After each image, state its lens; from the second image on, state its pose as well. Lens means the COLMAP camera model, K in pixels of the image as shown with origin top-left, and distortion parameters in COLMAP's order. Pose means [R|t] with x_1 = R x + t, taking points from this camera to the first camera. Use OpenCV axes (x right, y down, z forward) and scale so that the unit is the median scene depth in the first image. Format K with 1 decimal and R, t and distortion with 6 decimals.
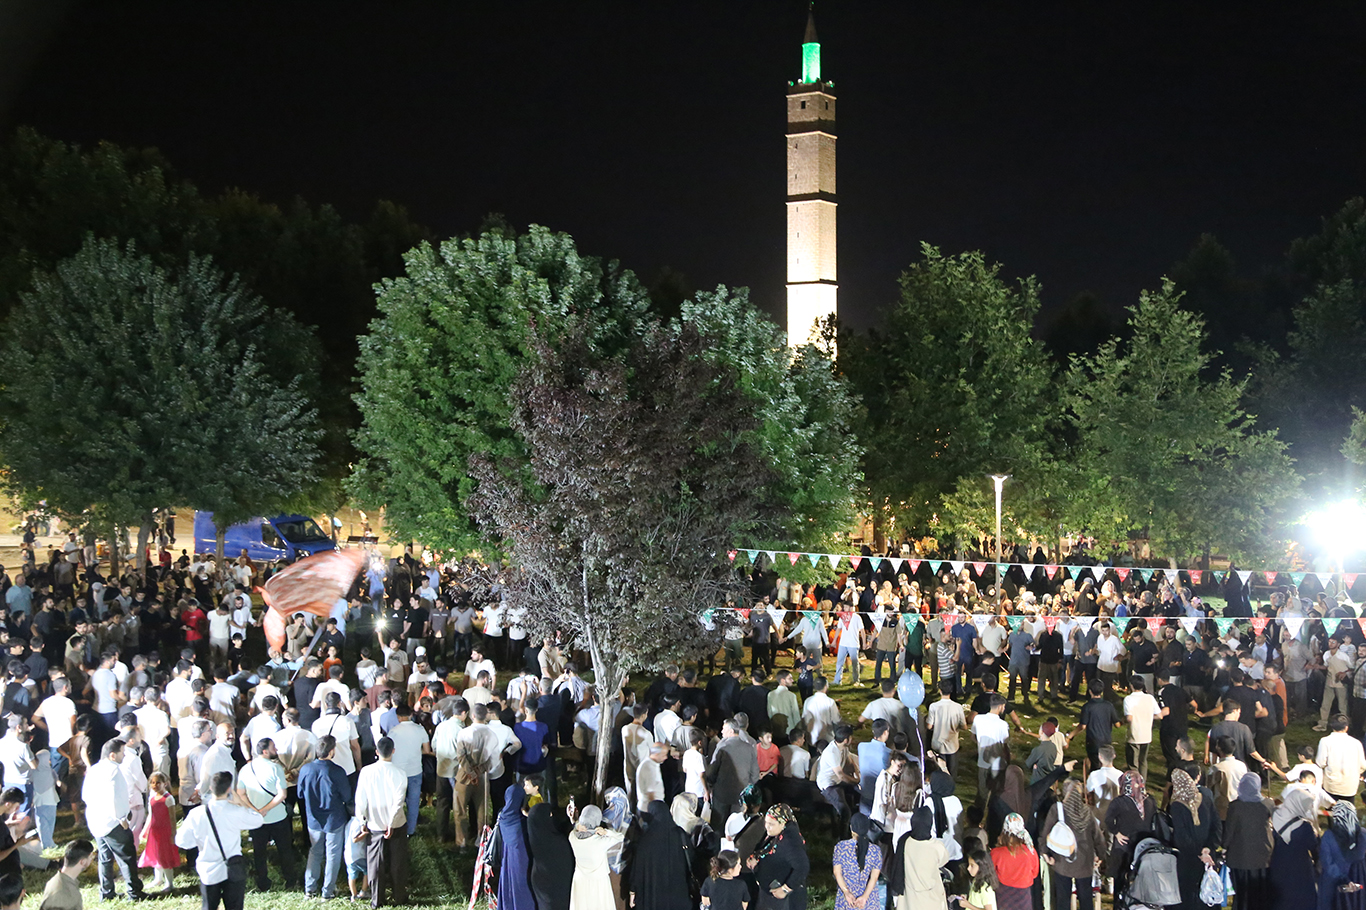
lens RADIAL K [[1429.1, 0, 680.1], [0, 1429.1, 451.8], [0, 0, 1]] dist [0.042292, 0.000000]
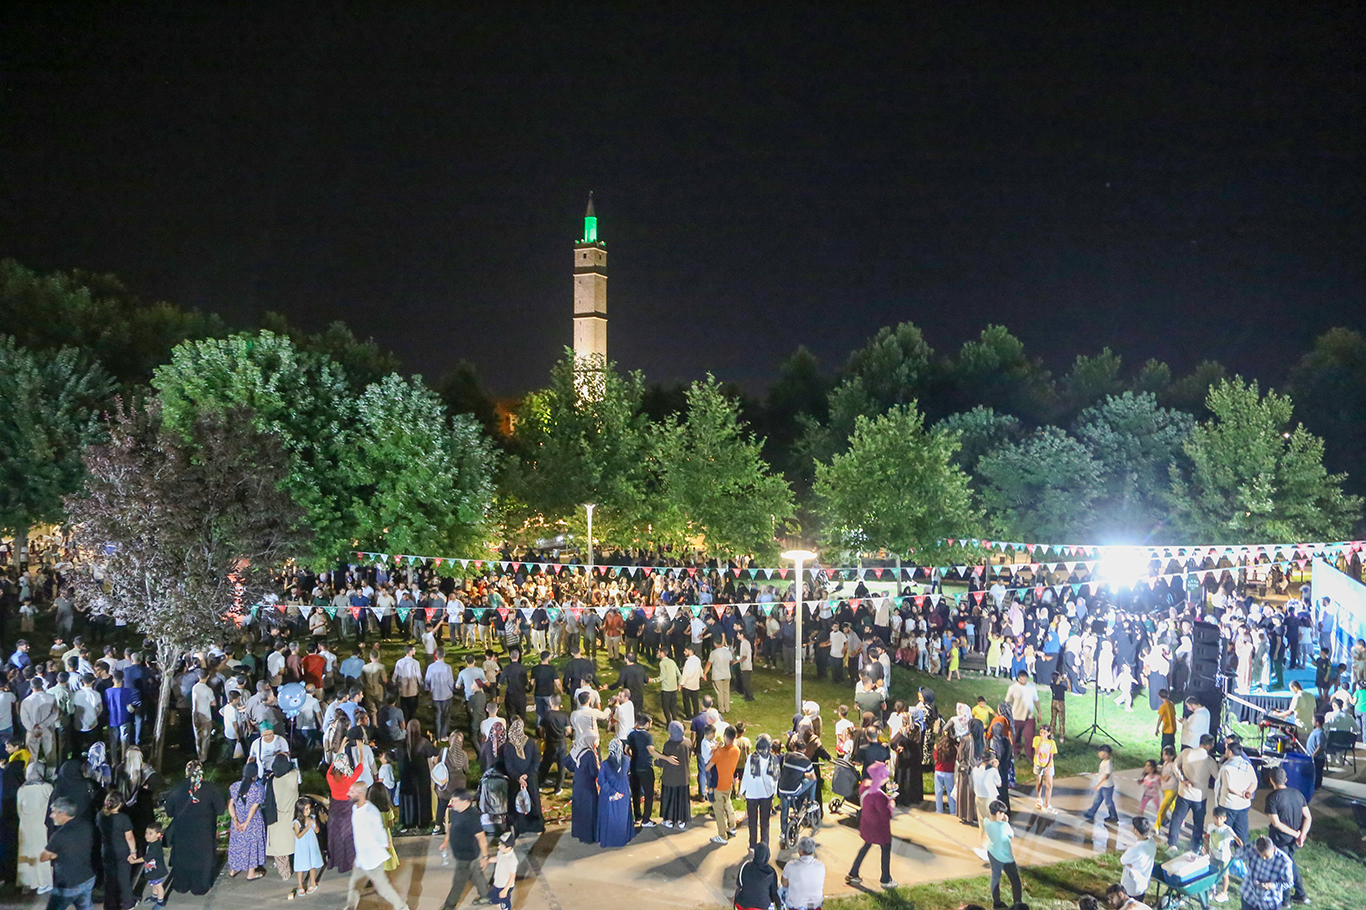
lens RADIAL K [[933.0, 0, 685.1], [0, 933.0, 450.3], [0, 0, 1]] dist [-0.110086, 0.061466]
pose [[0.988940, 0.006719, 0.148166, 0.159147], [-0.002007, 0.999488, -0.031924, -0.007651], [-0.148305, 0.031274, 0.988447, 0.027961]]
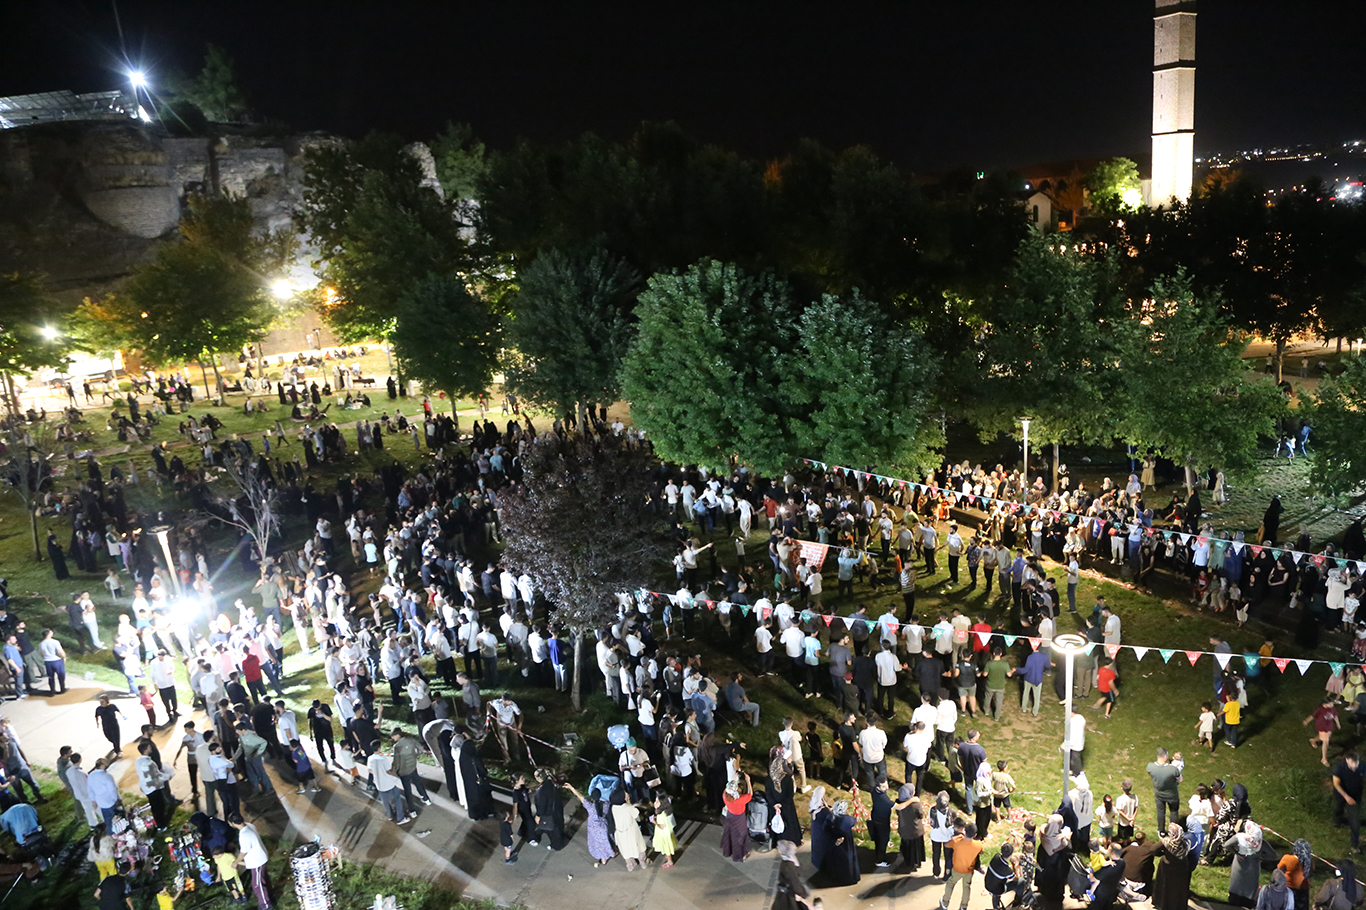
lens RADIAL K [[933.0, 0, 694.6], [0, 933.0, 450.8], [0, 0, 1]] dist [-0.110086, 0.061466]
pose [[0.890181, 0.046380, -0.453241, 0.311574], [0.063578, 0.972426, 0.224376, -0.161986], [0.451150, -0.228551, 0.862687, 0.044523]]
